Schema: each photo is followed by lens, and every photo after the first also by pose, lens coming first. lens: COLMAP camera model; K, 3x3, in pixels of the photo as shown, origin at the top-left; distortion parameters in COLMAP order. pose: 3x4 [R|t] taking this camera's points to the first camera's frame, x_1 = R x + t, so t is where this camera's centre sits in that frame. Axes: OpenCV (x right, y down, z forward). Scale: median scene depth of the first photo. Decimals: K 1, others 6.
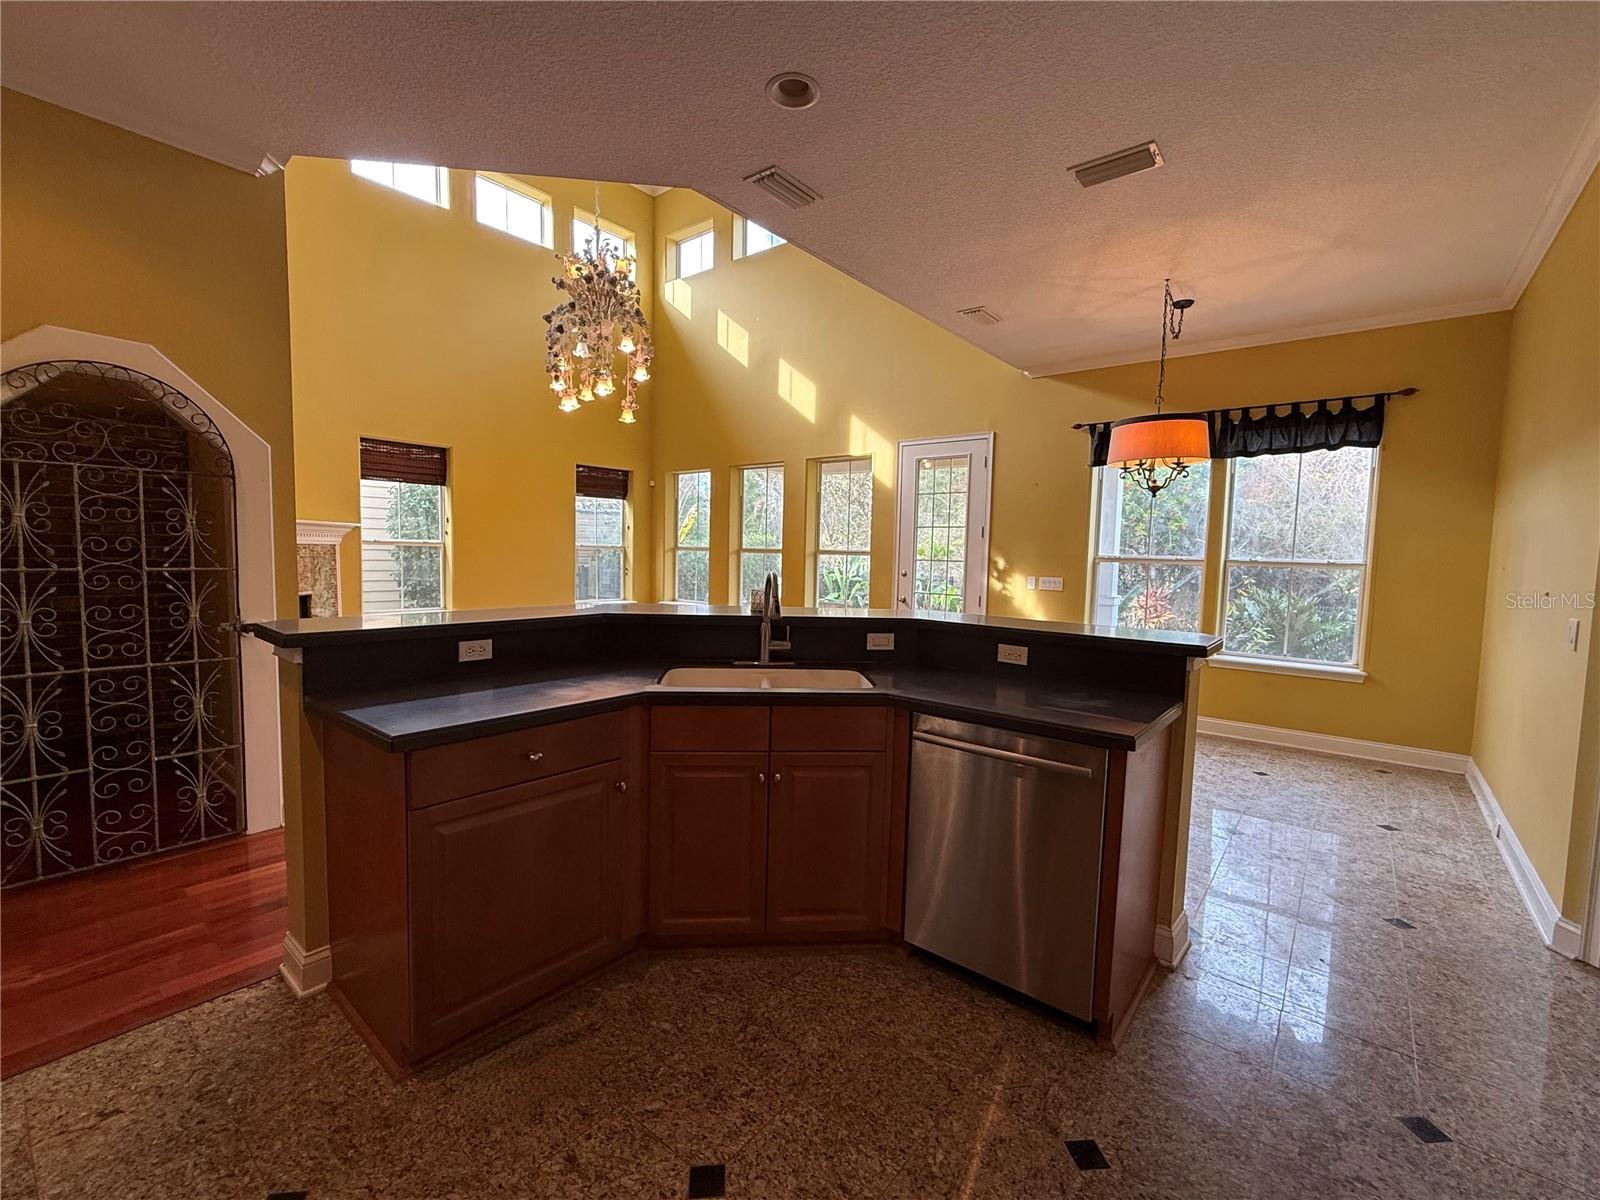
lens RADIAL K [[684.7, 0, 795.1], [0, 684.7, 601.3], [0, 0, 1]] dist [0.006957, 0.000096]
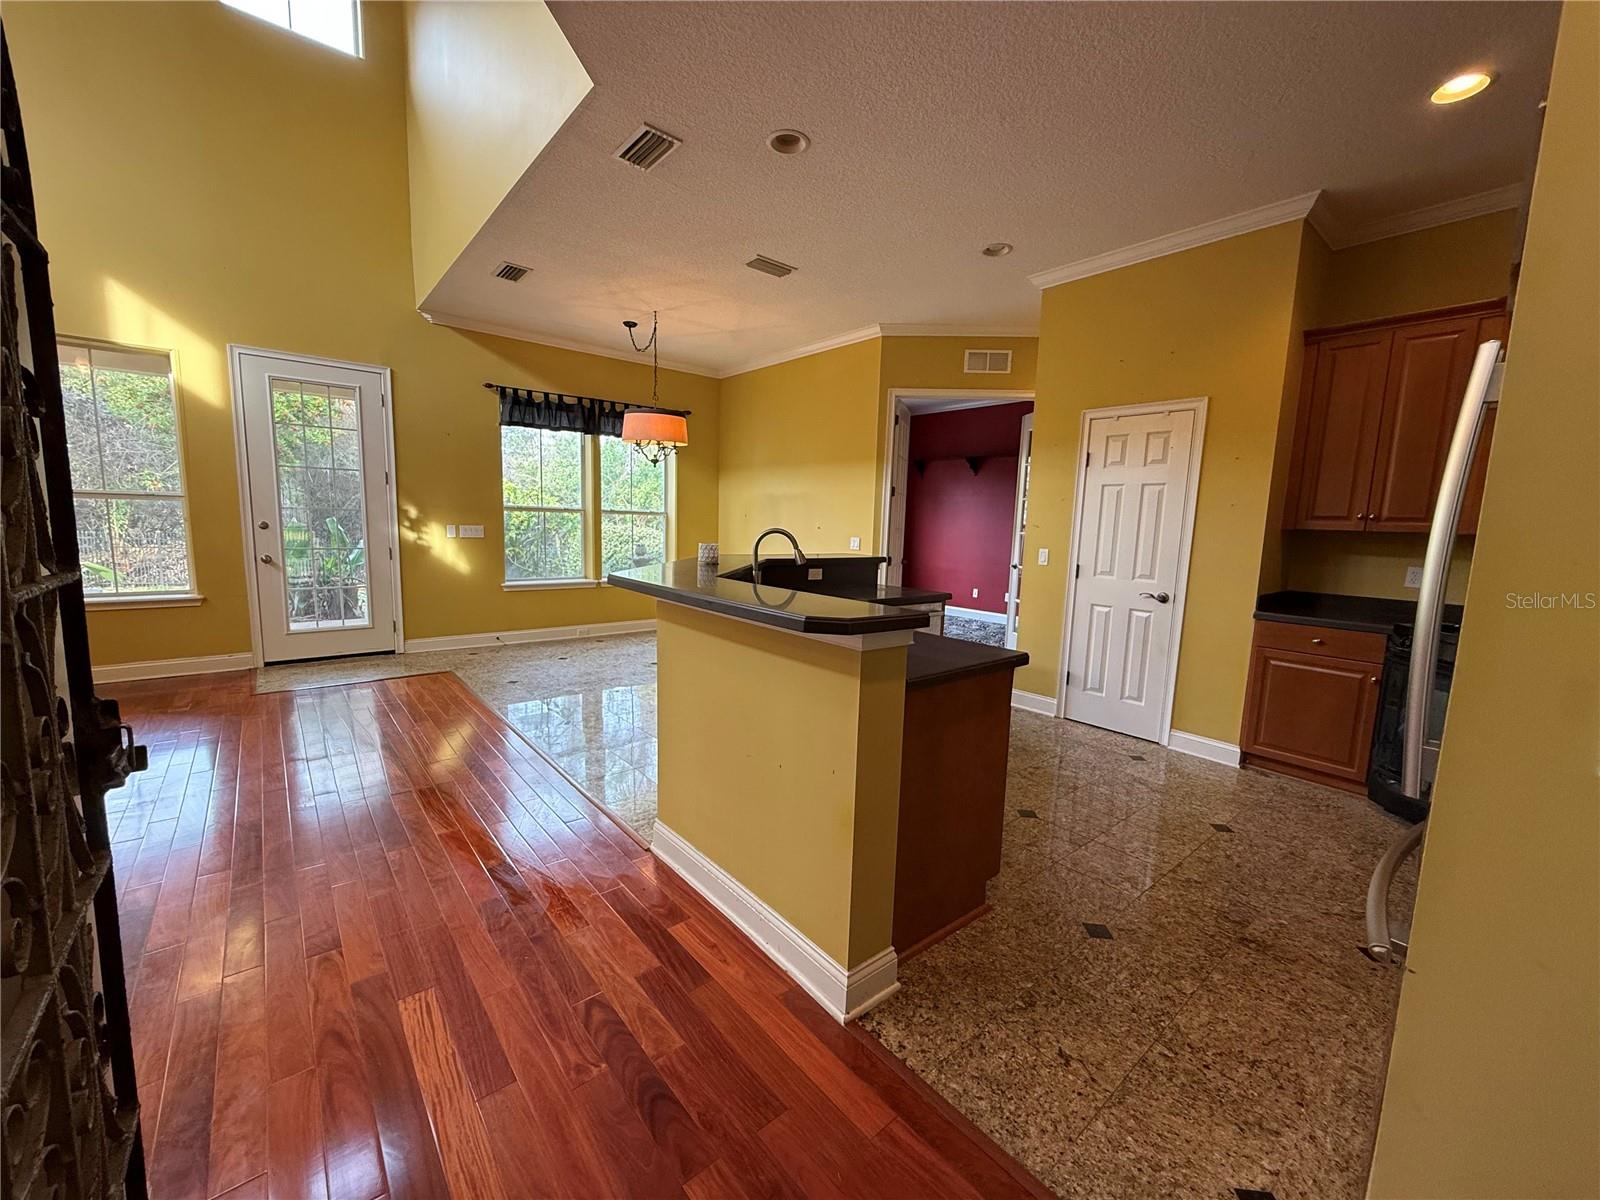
lens RADIAL K [[637.9, 0, 799.0], [0, 637.9, 600.9], [0, 0, 1]] dist [-0.001804, -0.000177]
pose [[0.179939, -0.138607, 0.973863, -0.492246], [0.047550, 0.990091, 0.132130, -0.024940], [-0.982528, 0.022532, 0.184747, 0.309437]]
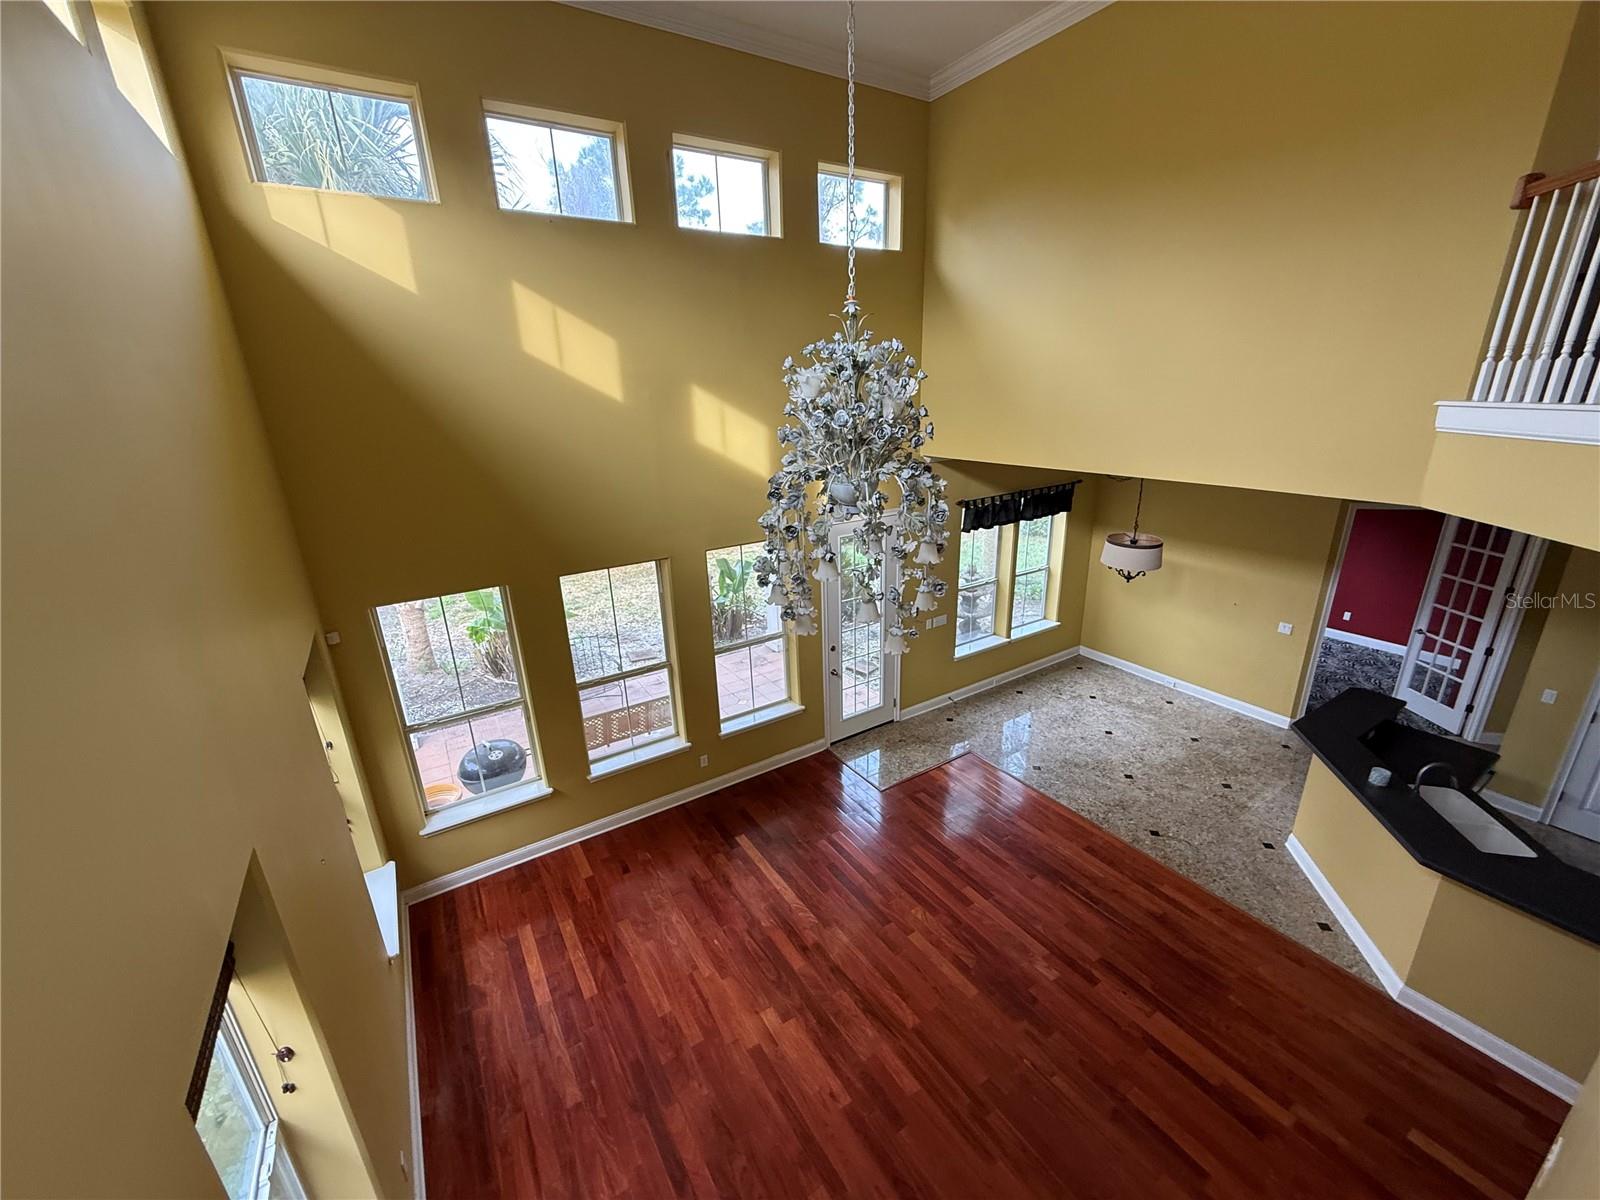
lens RADIAL K [[637.9, 0, 799.0], [0, 637.9, 600.9], [0, 0, 1]] dist [-0.001804, -0.000177]
pose [[0.306194, -0.329993, 0.892945, -0.748522], [0.111644, 0.943972, 0.310567, -0.450336], [-0.945400, 0.004598, 0.325880, 0.825738]]
